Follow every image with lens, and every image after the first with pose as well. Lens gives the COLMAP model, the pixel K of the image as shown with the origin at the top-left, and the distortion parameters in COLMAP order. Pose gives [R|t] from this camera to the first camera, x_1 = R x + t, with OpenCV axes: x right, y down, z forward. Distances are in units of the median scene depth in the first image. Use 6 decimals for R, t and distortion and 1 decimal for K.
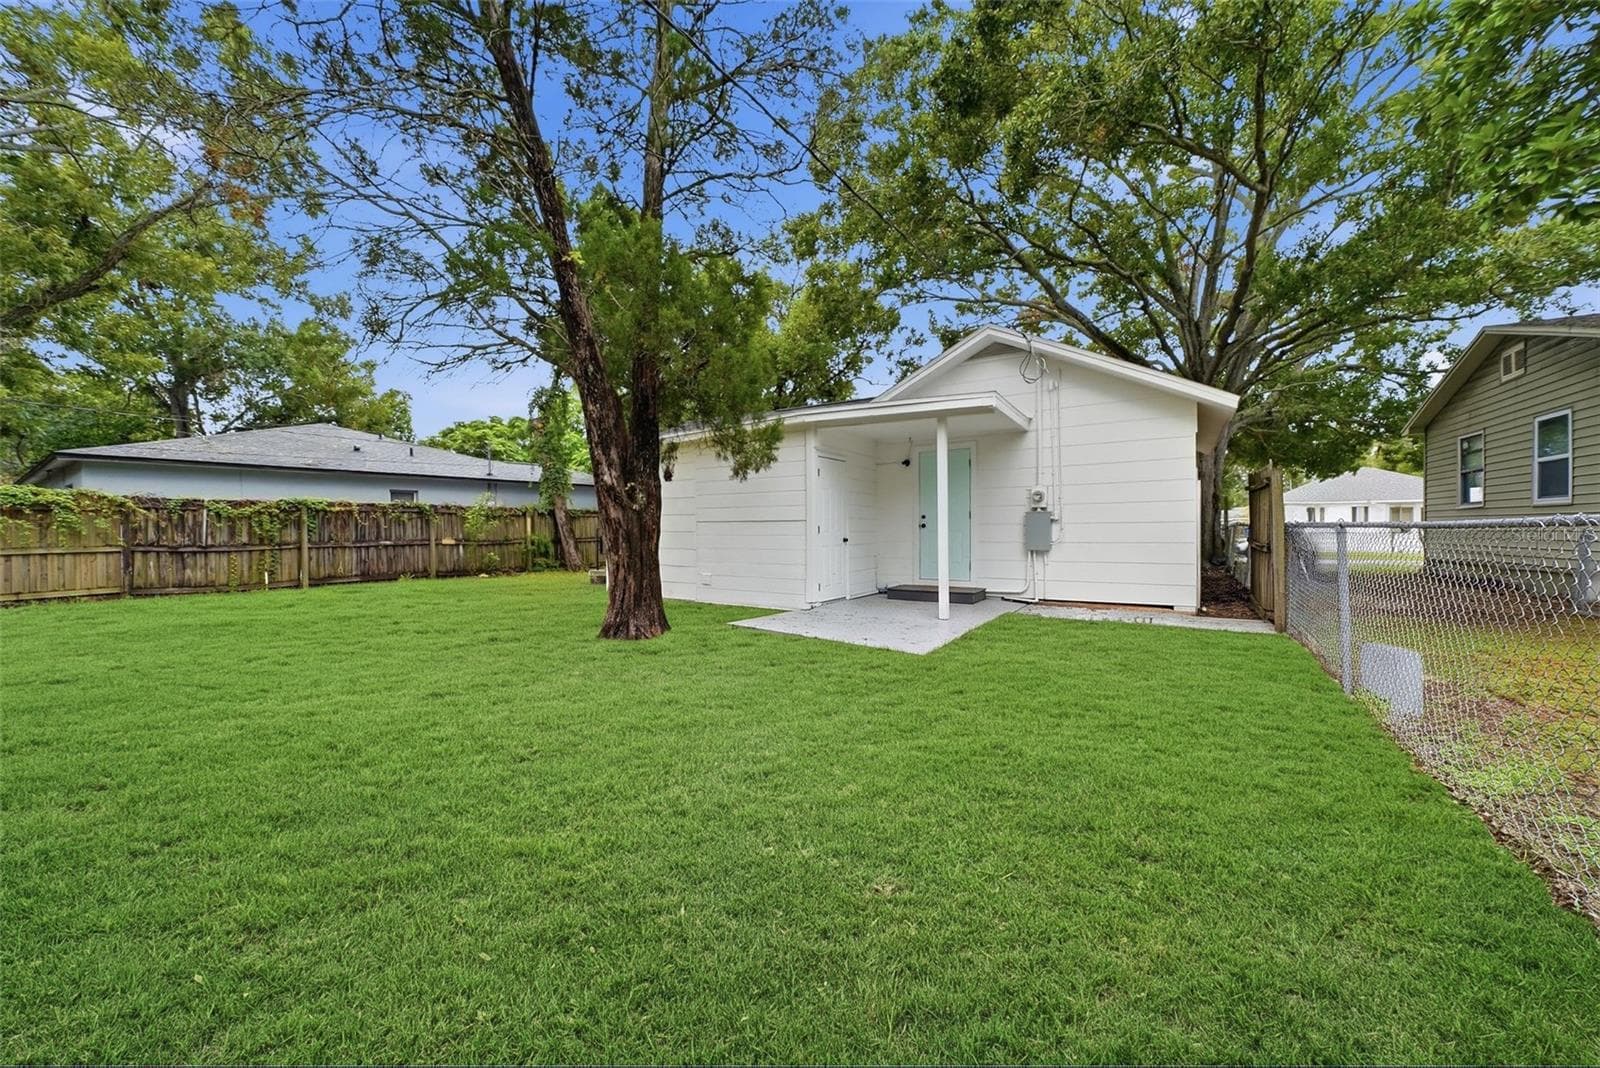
lens RADIAL K [[566.1, 0, 799.4], [0, 566.1, 529.5], [0, 0, 1]] dist [-0.022011, 0.000322]
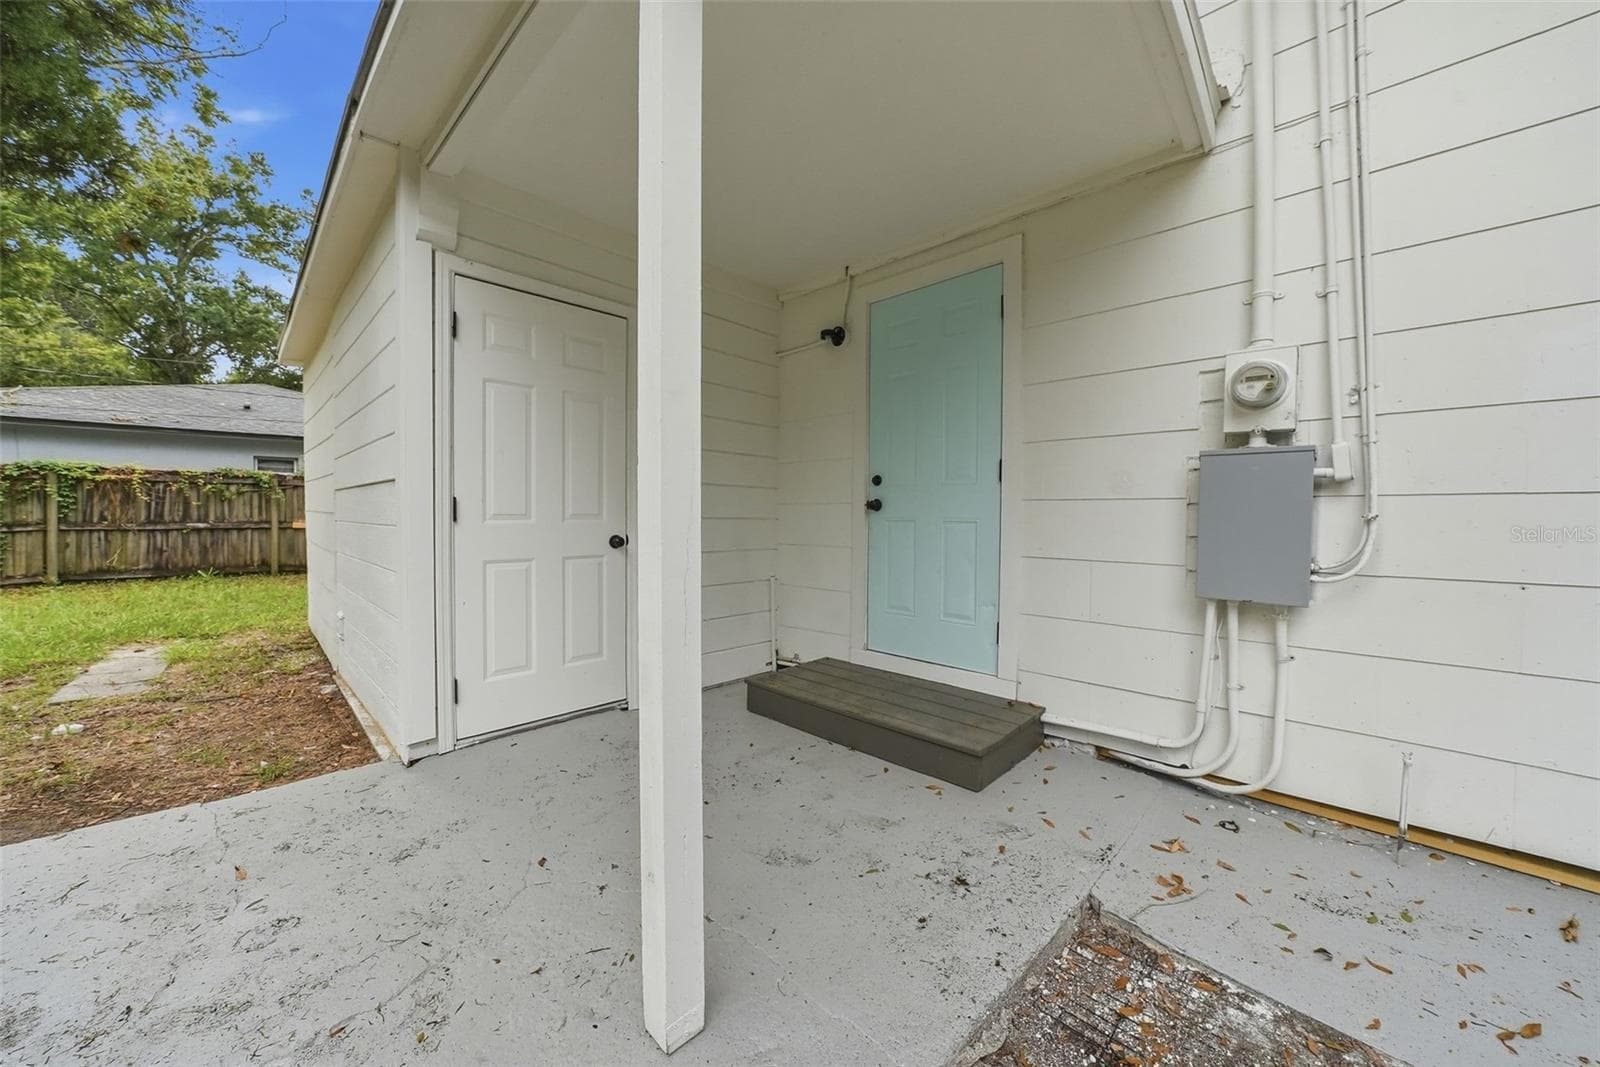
lens RADIAL K [[558.0, 0, 798.0], [0, 558.0, 515.7], [0, 0, 1]] dist [-0.016876, 0.000094]
pose [[0.977147, 0.012771, -0.212179, 0.186864], [-0.012804, 0.999917, 0.001218, 0.000559], [0.212177, 0.001526, 0.977230, 0.484087]]
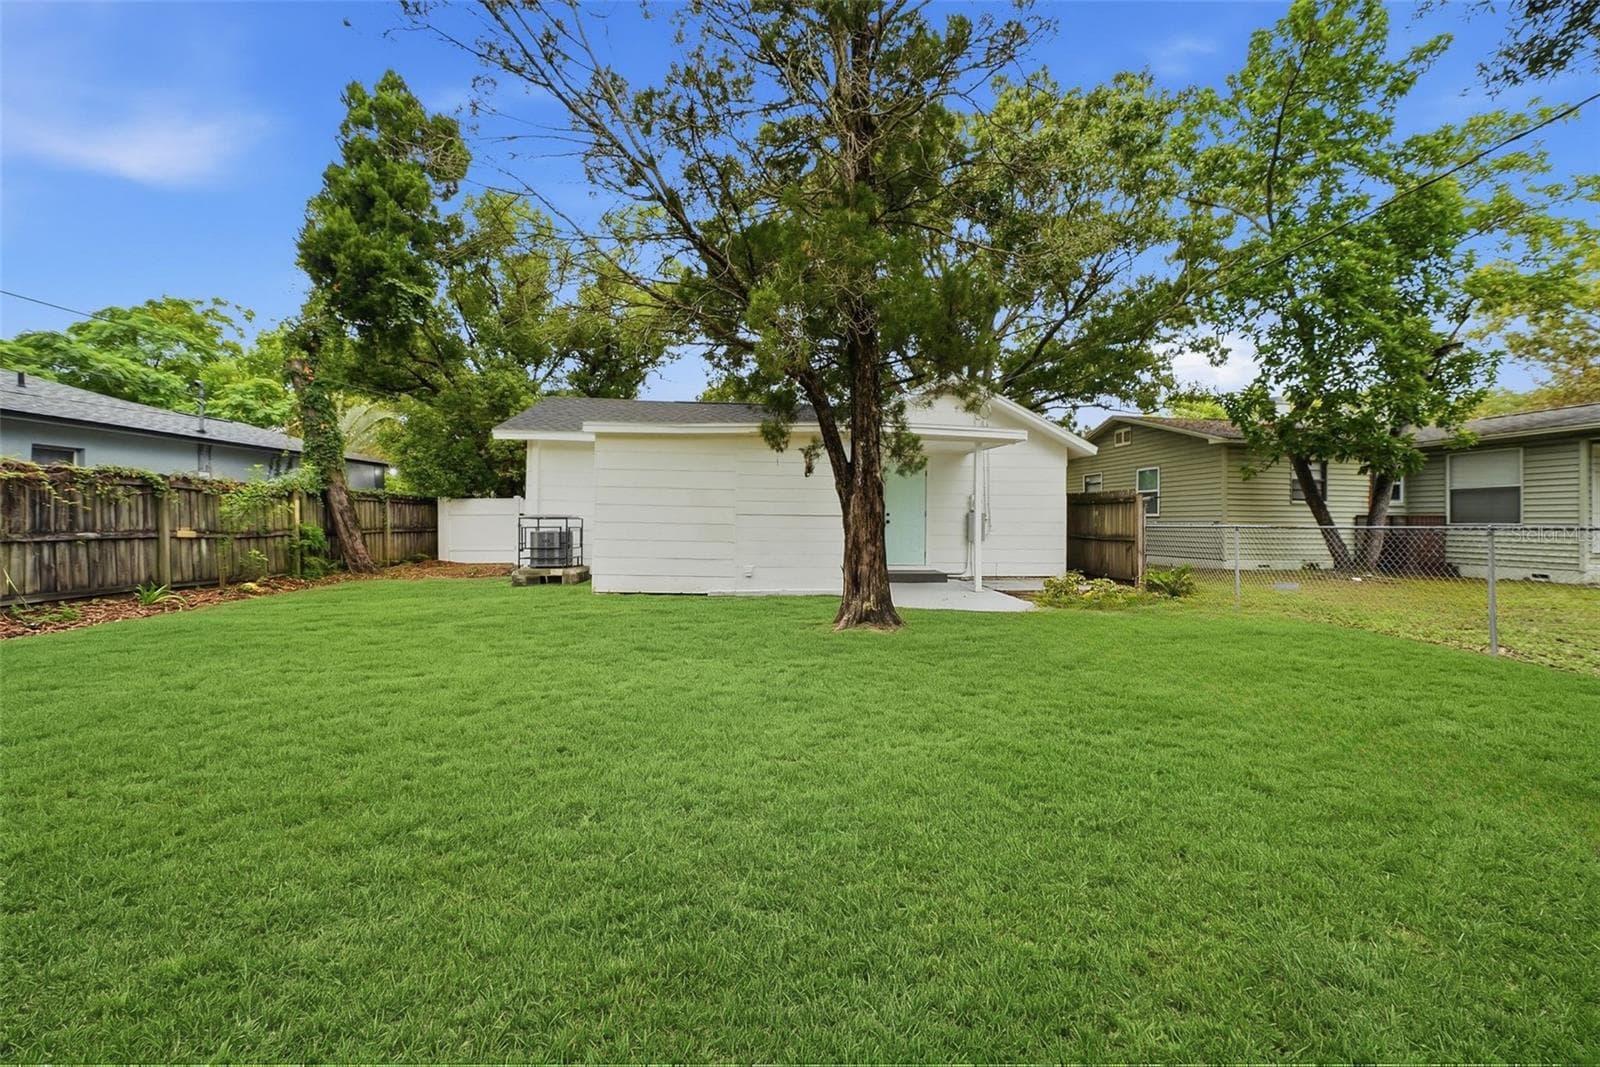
lens RADIAL K [[566.1, 0, 799.4], [0, 566.1, 529.0], [0, 0, 1]] dist [-0.022011, 0.000322]
pose [[0.800977, 0.006890, 0.598655, -0.499146], [-0.012373, 0.999911, 0.005047, 0.005191], [-0.598567, -0.011450, 0.800991, 0.094420]]
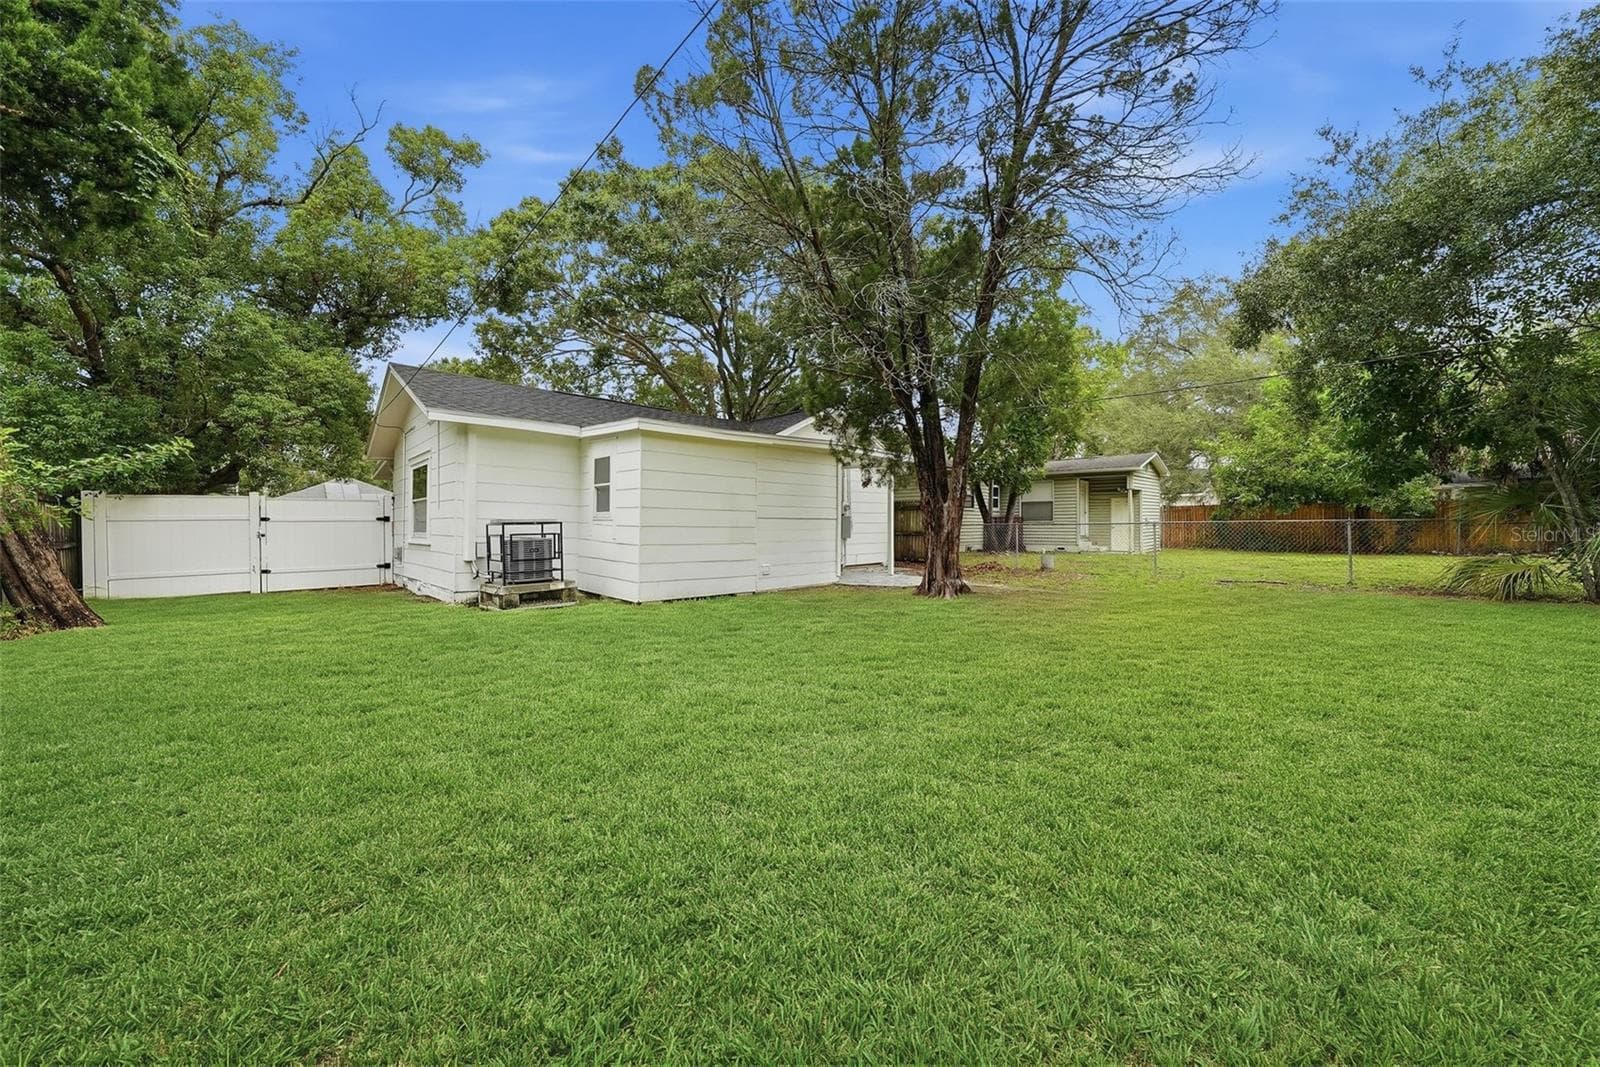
lens RADIAL K [[558.0, 0, 798.0], [0, 558.0, 515.7], [0, 0, 1]] dist [-0.016876, 0.000094]
pose [[0.235809, 0.022433, 0.971540, -0.867346], [0.005102, 0.999691, -0.024321, 0.006583], [-0.971786, 0.010692, 0.235622, 0.483156]]
